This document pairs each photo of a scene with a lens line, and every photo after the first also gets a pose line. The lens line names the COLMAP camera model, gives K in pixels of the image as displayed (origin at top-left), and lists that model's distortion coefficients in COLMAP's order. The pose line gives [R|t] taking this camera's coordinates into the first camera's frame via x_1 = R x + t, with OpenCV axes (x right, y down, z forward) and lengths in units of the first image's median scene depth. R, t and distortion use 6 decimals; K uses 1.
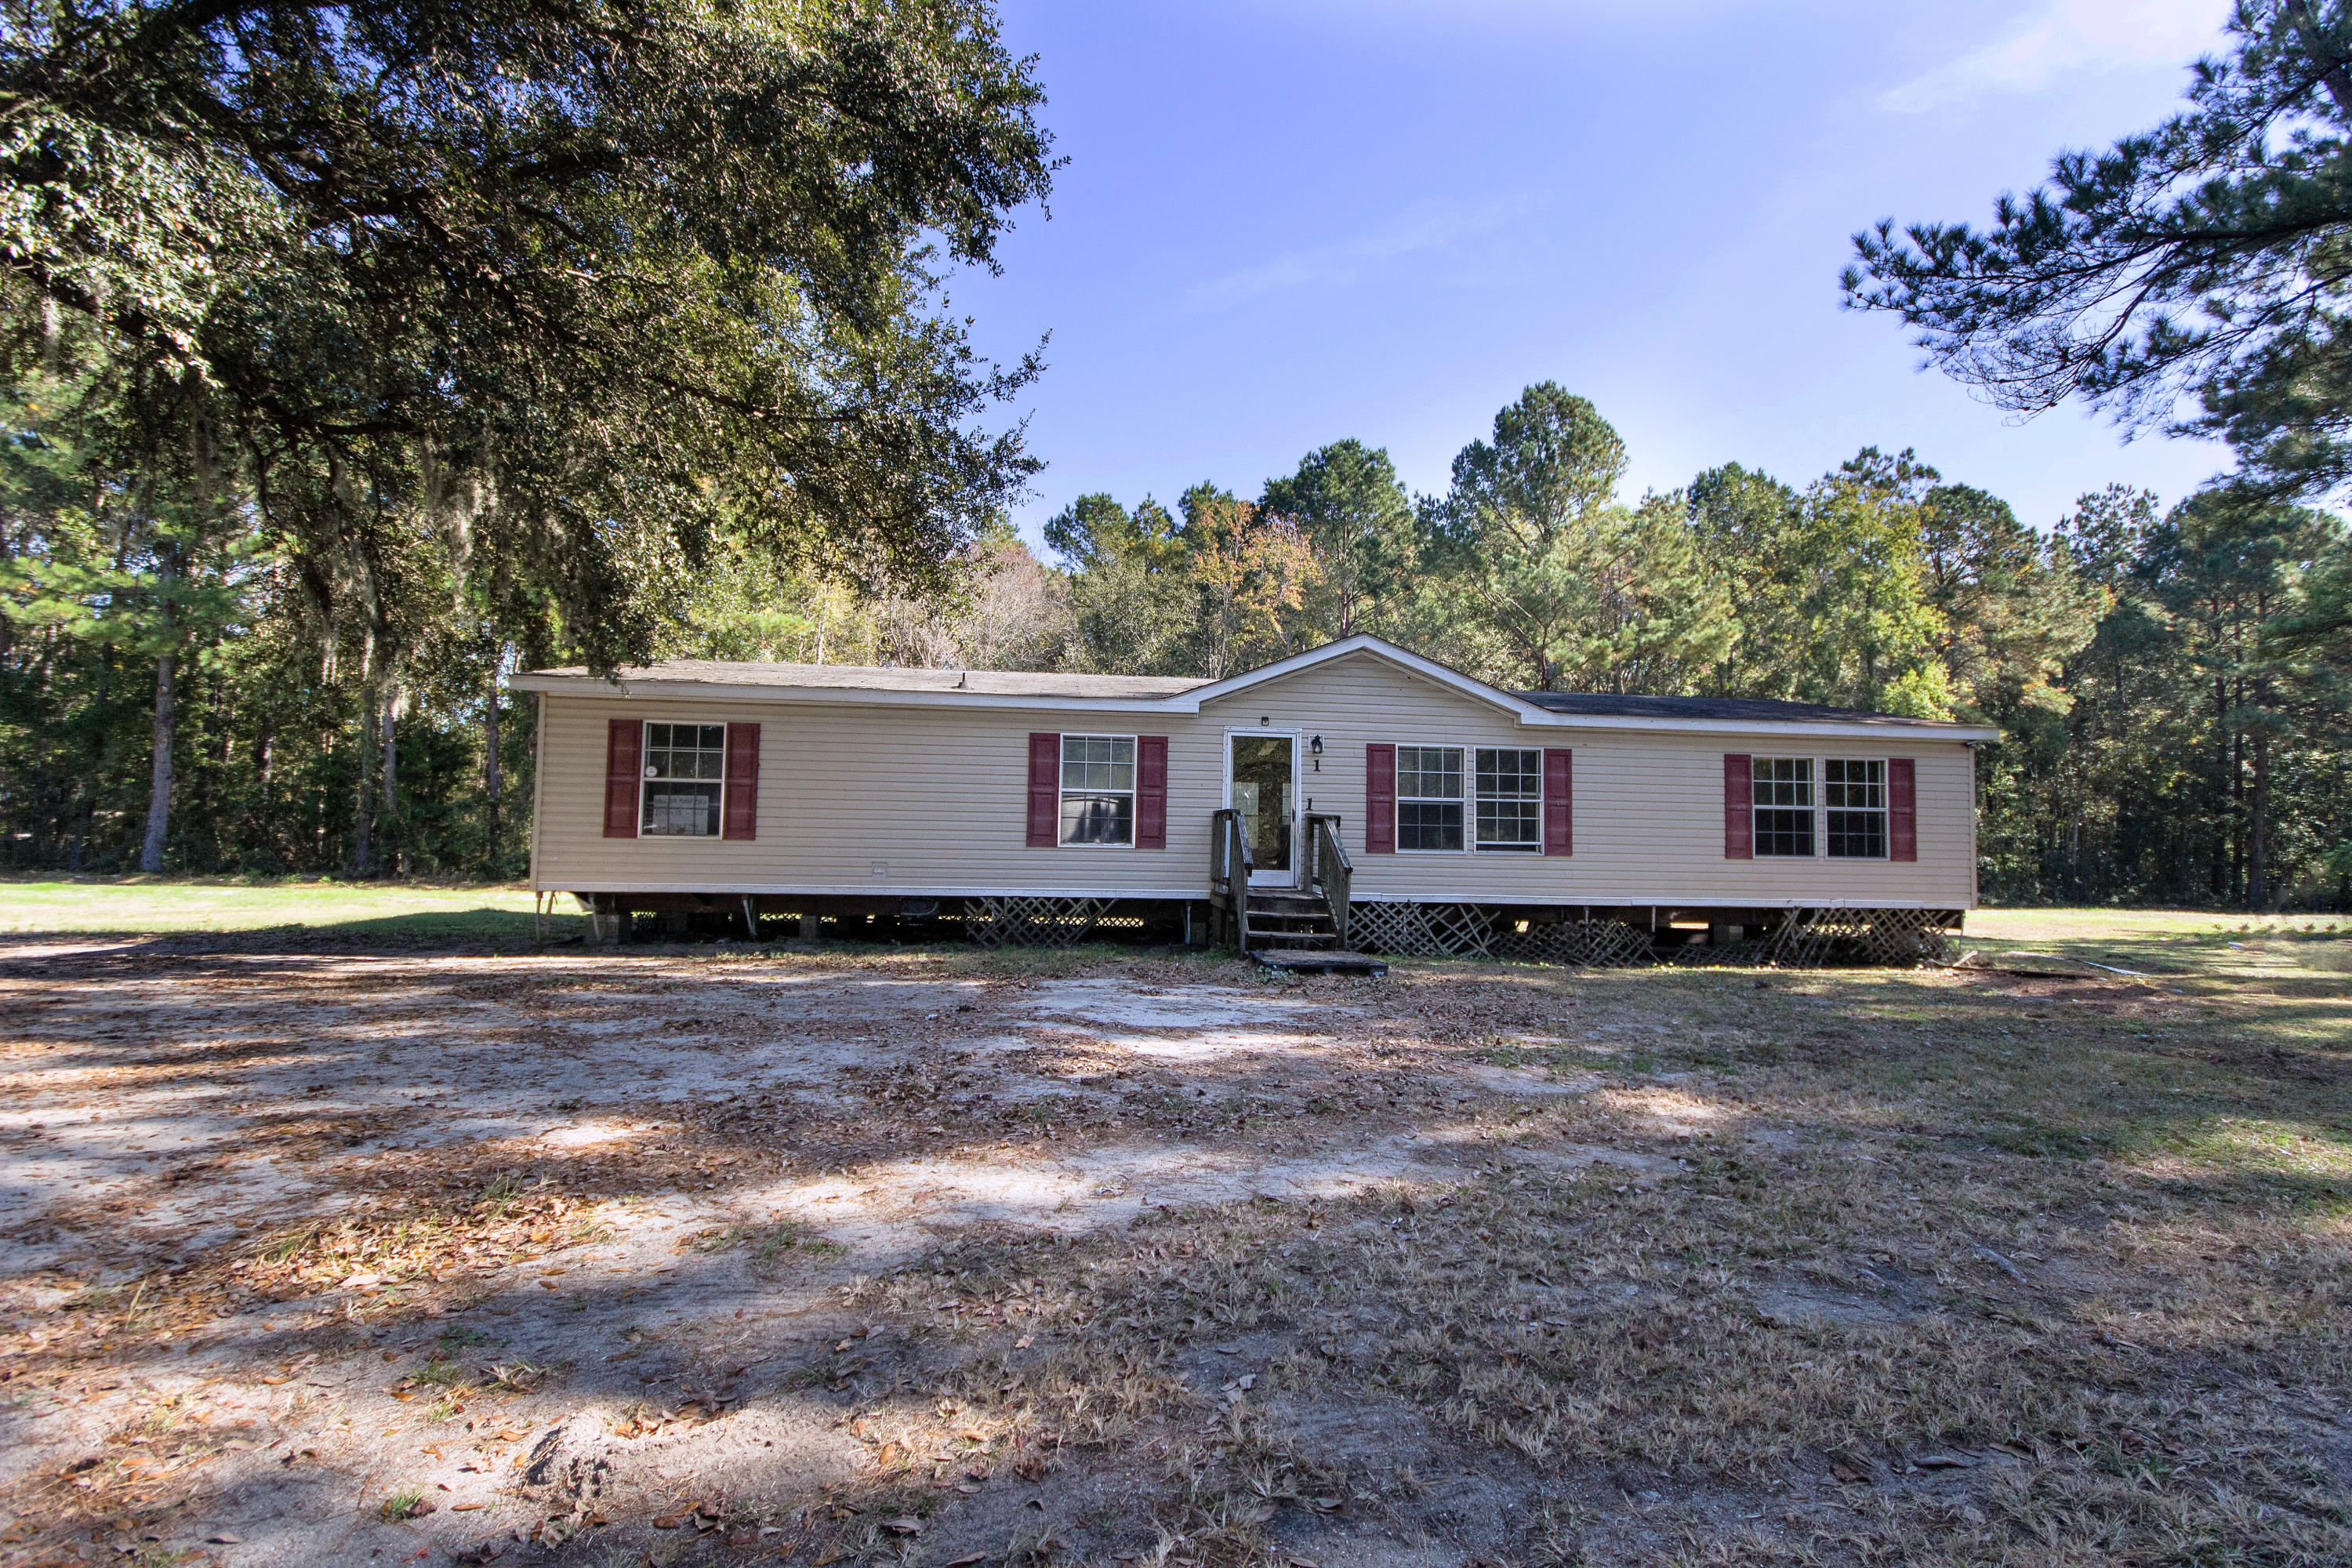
lens RADIAL K [[1106.7, 0, 1172.3], [0, 1106.7, 792.3], [0, 0, 1]] dist [0.003603, -0.001007]
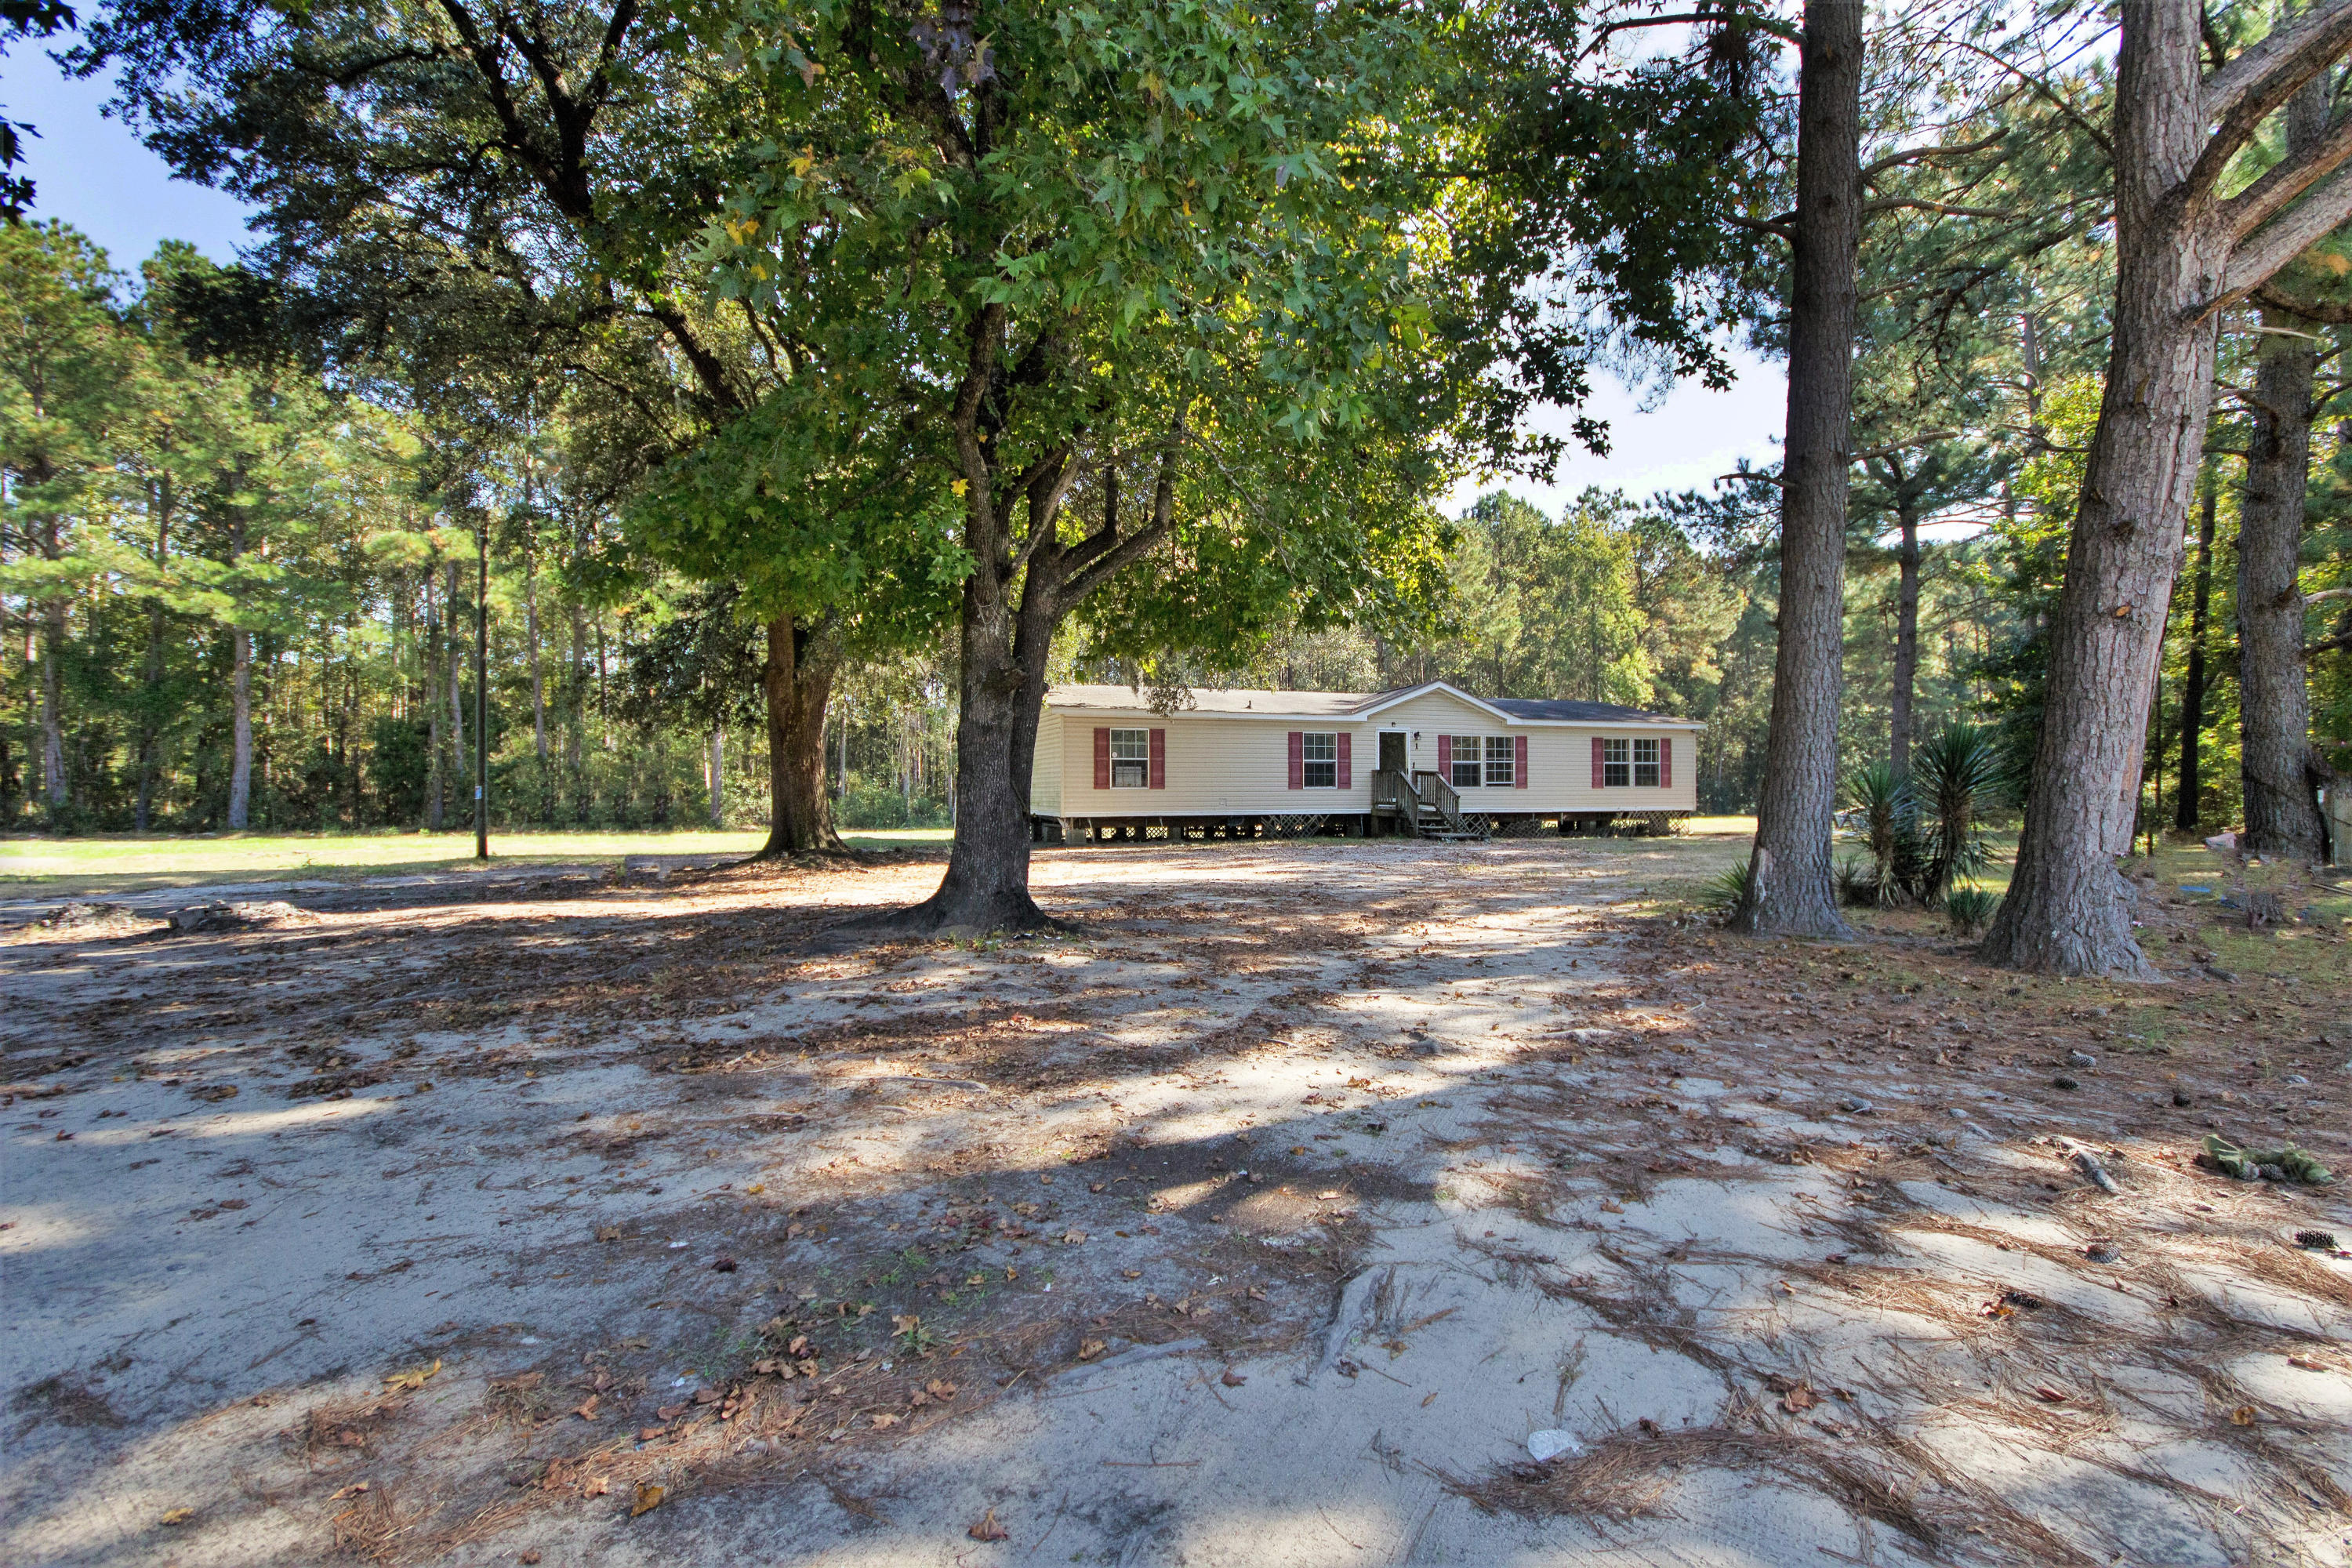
lens RADIAL K [[1106.7, 0, 1179.3], [0, 1106.7, 783.1], [0, 0, 1]] dist [0.003603, -0.001007]
pose [[0.972103, -0.019142, 0.233773, -0.708170], [0.008325, 0.998852, 0.047174, -0.051683], [-0.234408, -0.043911, 0.971146, -0.796093]]
